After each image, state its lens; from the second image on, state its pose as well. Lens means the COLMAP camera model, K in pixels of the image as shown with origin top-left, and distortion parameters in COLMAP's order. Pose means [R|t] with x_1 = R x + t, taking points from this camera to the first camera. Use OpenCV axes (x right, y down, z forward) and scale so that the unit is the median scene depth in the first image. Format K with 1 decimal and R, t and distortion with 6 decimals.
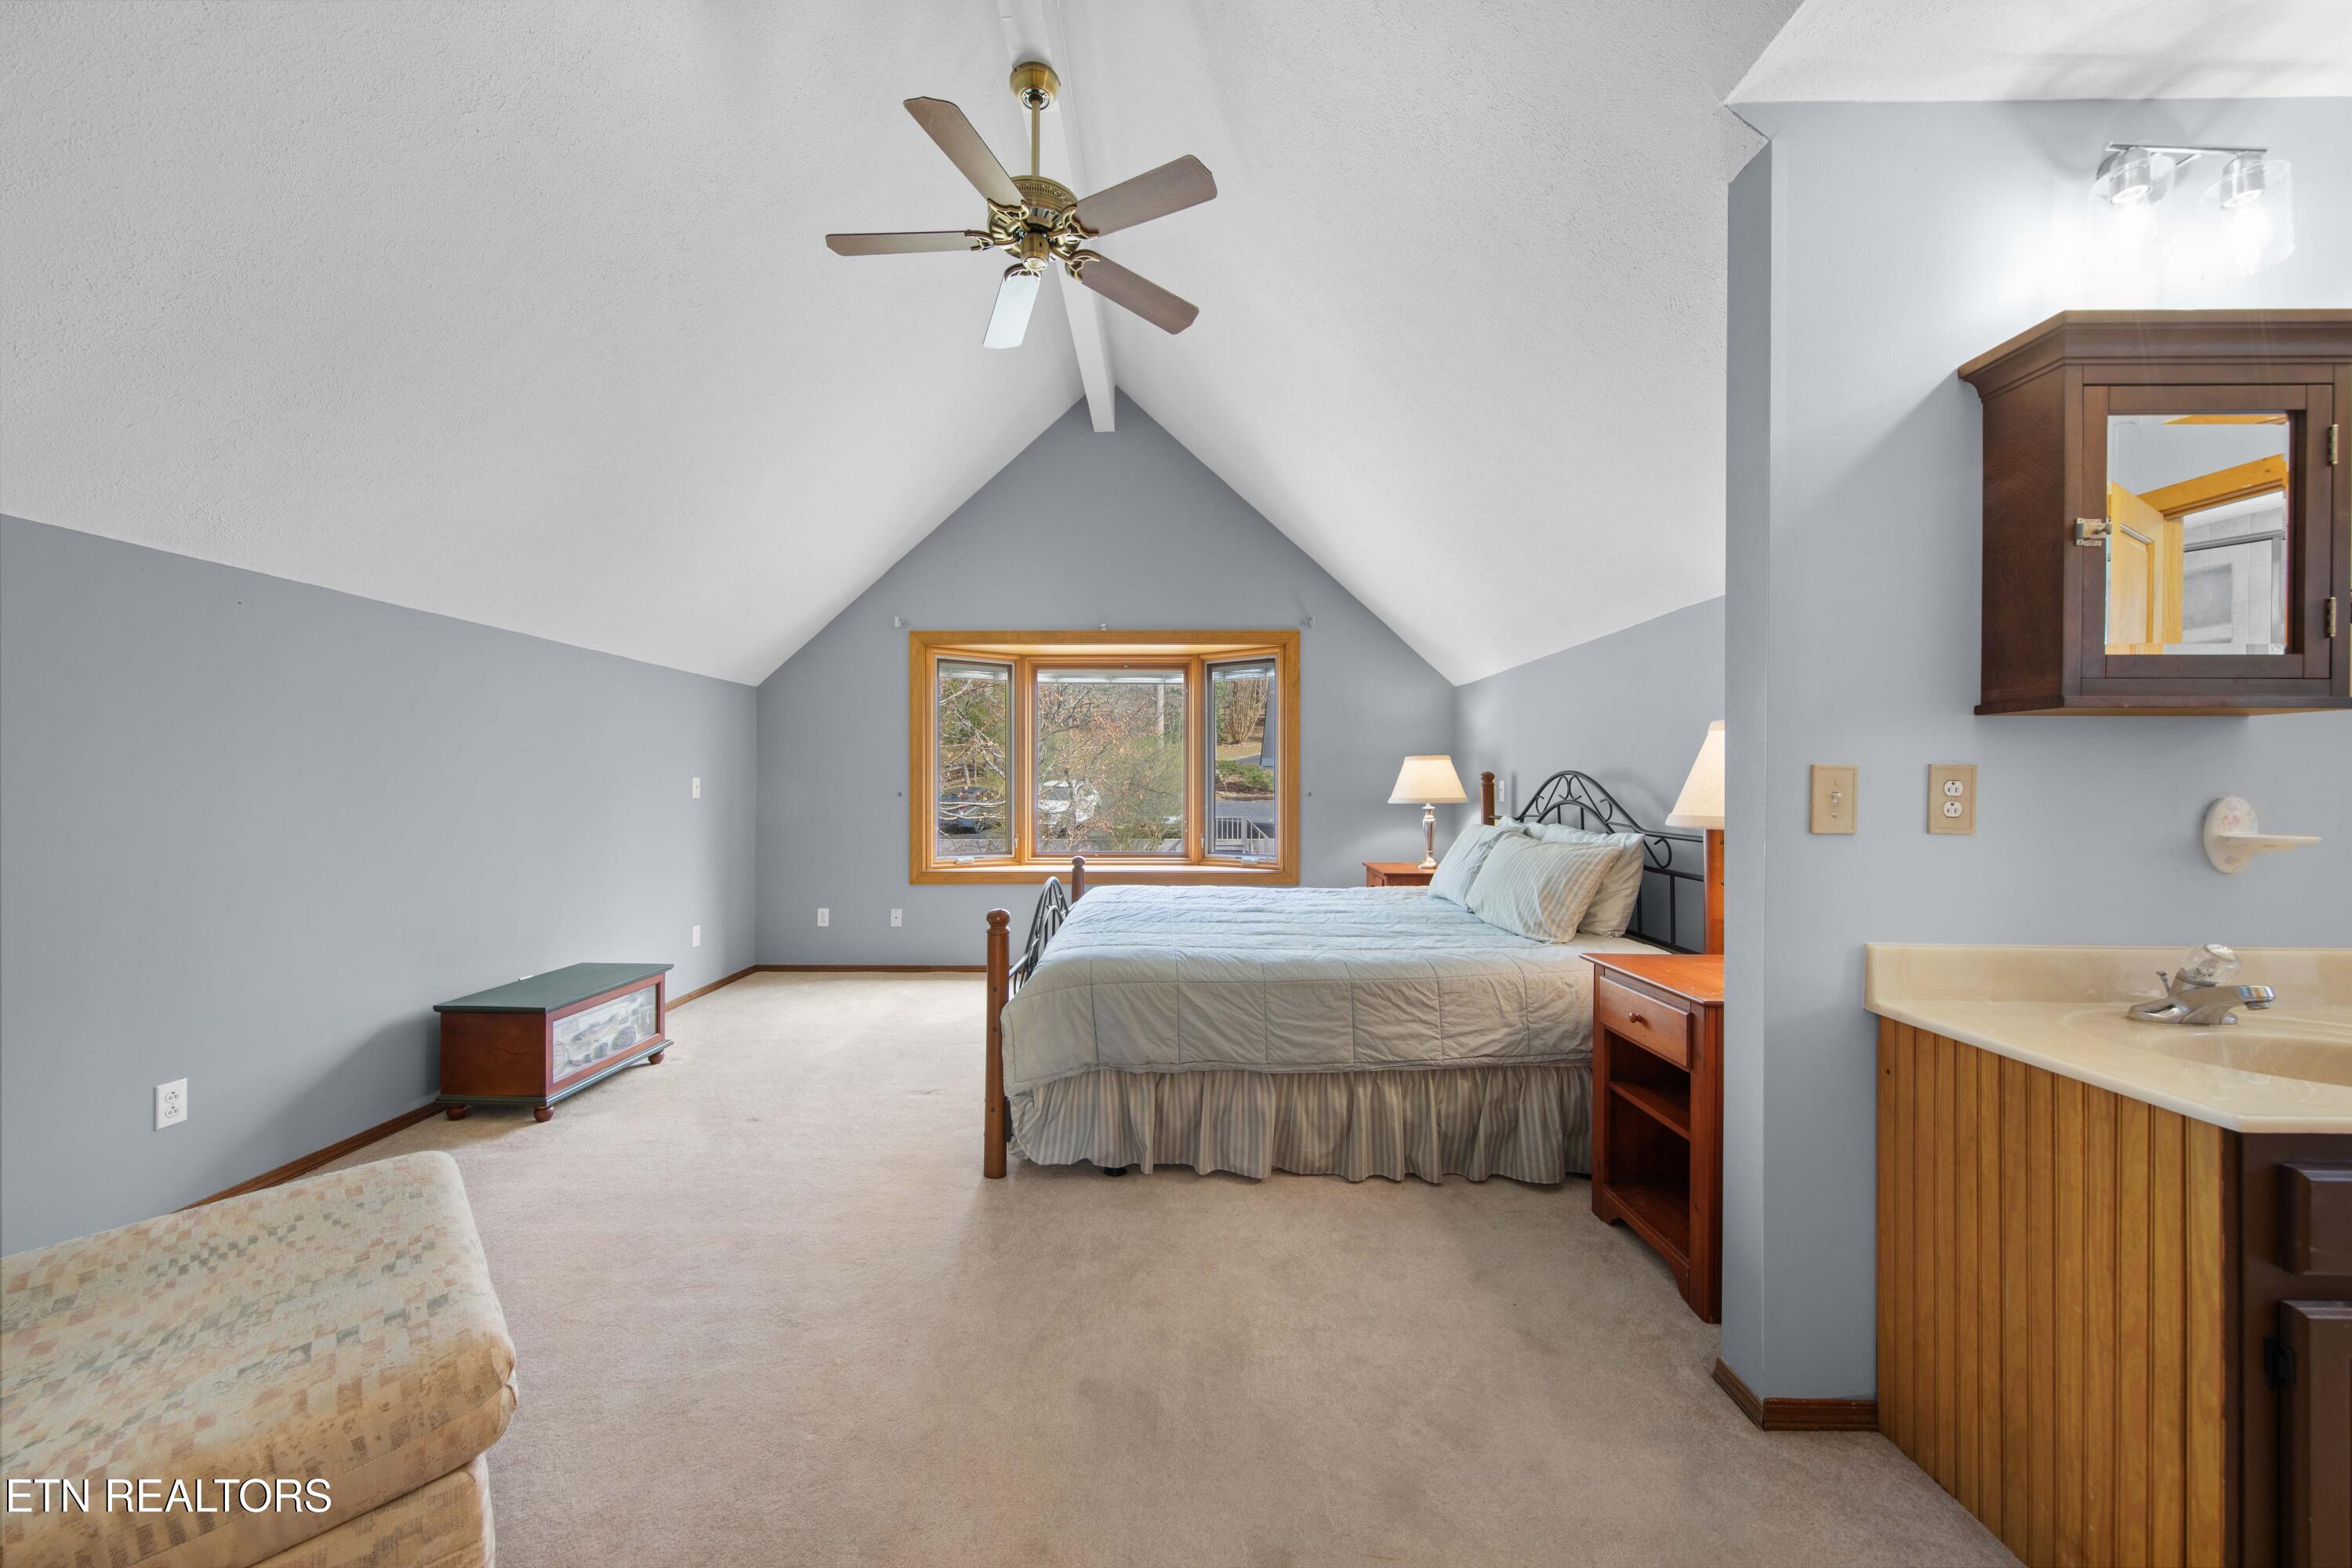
lens RADIAL K [[855.8, 0, 1176.0], [0, 855.8, 784.0], [0, 0, 1]] dist [0.014954, -0.002744]
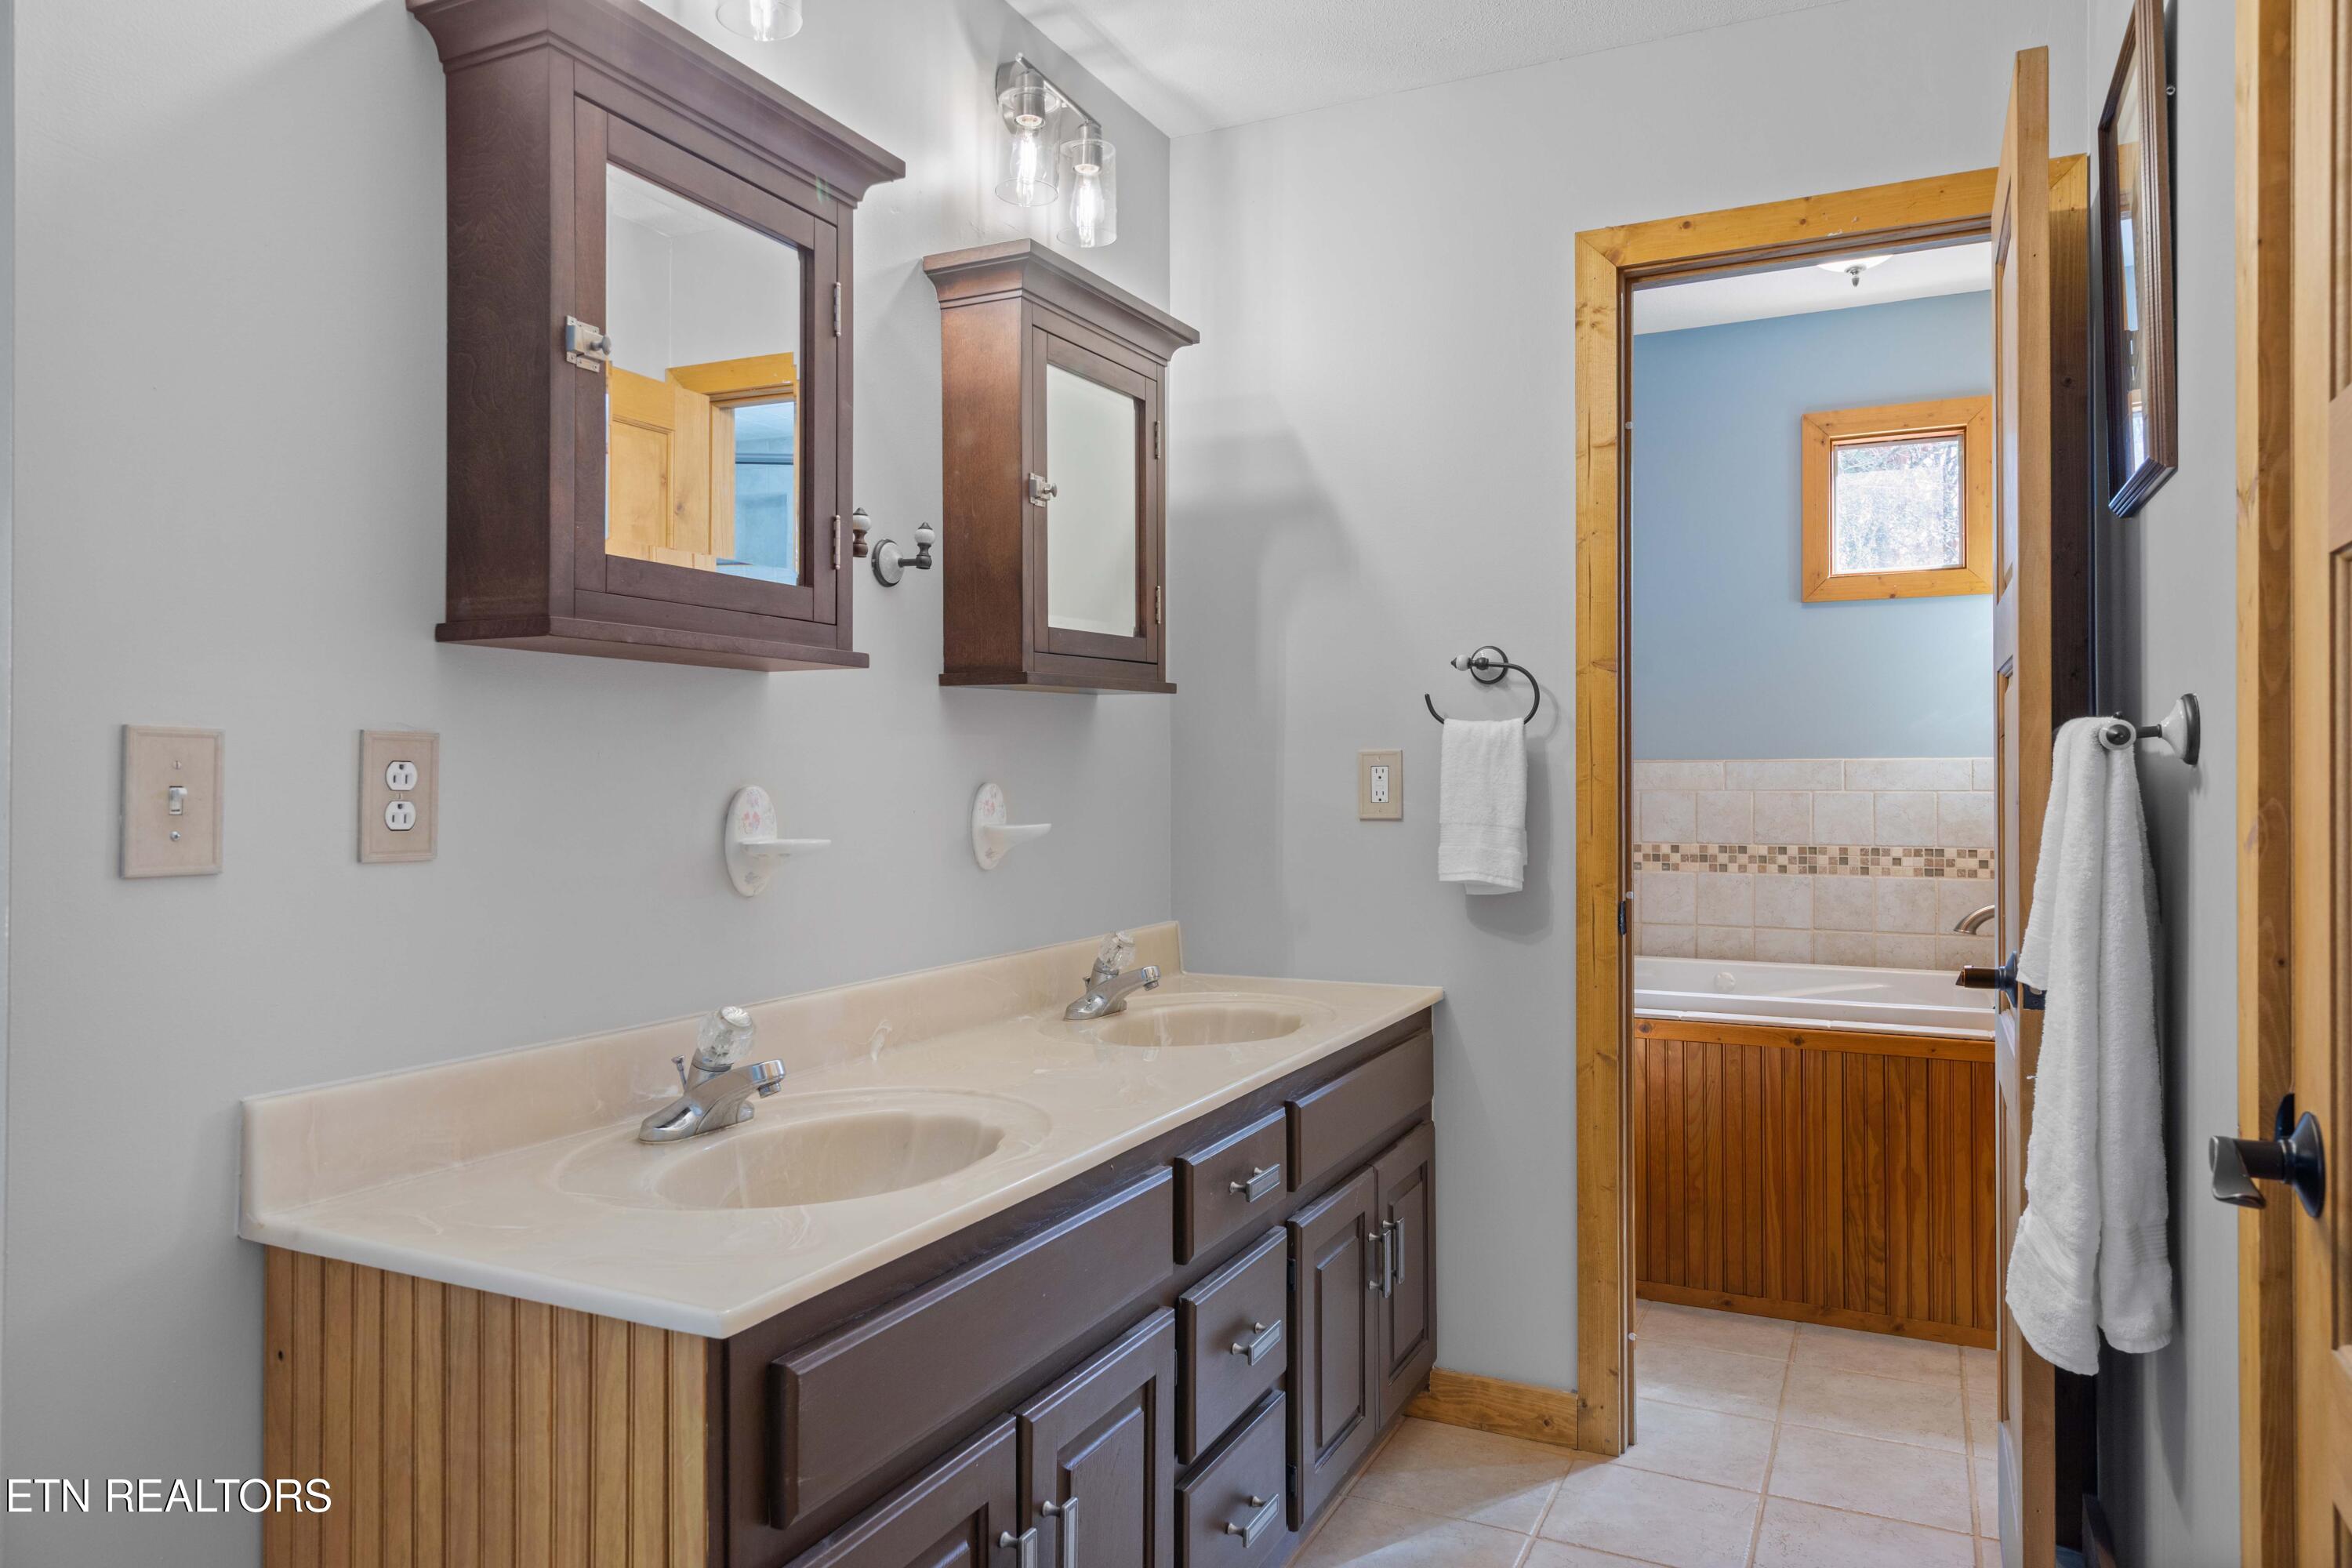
lens RADIAL K [[1566.8, 0, 1176.0], [0, 1566.8, 784.0], [0, 0, 1]] dist [0.002078, 0.001869]
pose [[0.436423, -0.009362, 0.899693, 0.260470], [0.000881, 0.999950, 0.009978, 0.000802], [-0.899741, -0.003562, 0.436409, 0.164514]]
